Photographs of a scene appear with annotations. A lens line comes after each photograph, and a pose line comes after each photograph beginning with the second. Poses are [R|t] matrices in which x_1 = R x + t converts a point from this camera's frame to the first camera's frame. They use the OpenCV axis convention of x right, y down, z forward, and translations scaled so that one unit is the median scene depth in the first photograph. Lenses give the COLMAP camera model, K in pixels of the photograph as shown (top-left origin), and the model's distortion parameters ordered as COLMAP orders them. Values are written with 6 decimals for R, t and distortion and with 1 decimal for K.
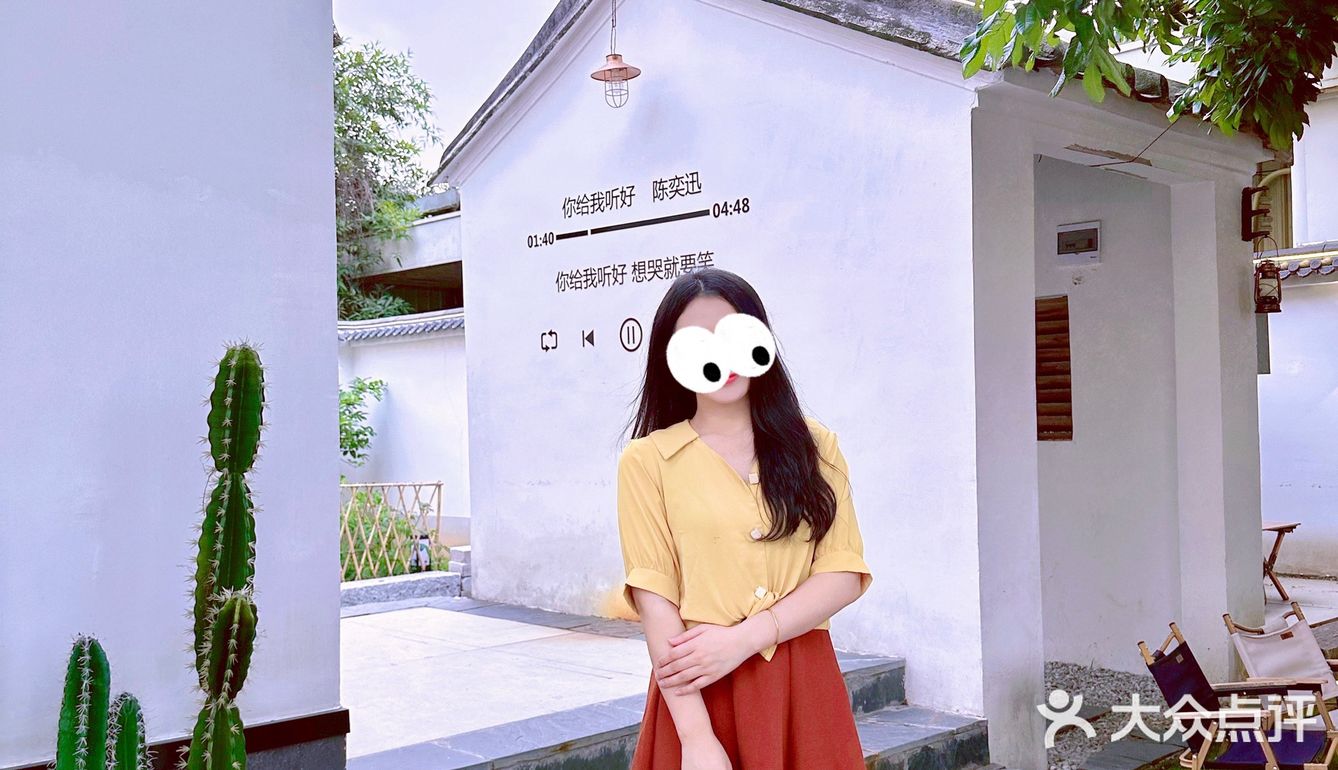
lens RADIAL K [[1257.5, 0, 676.7], [0, 1257.5, 430.7], [0, 0, 1]] dist [0.145214, -0.008505]
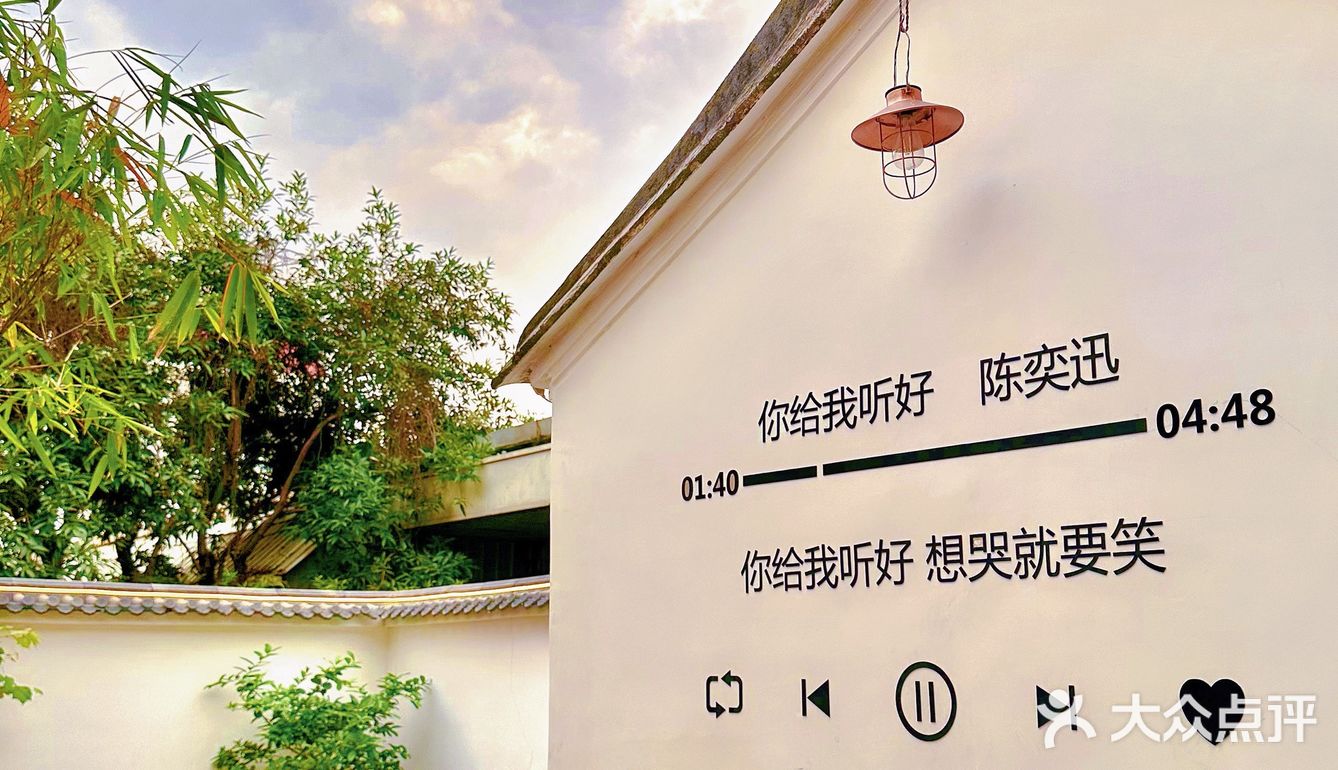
lens RADIAL K [[1257.5, 0, 676.7], [0, 1257.5, 430.7], [0, 0, 1]] dist [0.145214, -0.008505]
pose [[0.998388, 0.004018, -0.056613, -0.050844], [-0.014569, 0.982213, -0.187206, -0.043712], [0.054854, 0.187729, 0.980688, 0.280730]]
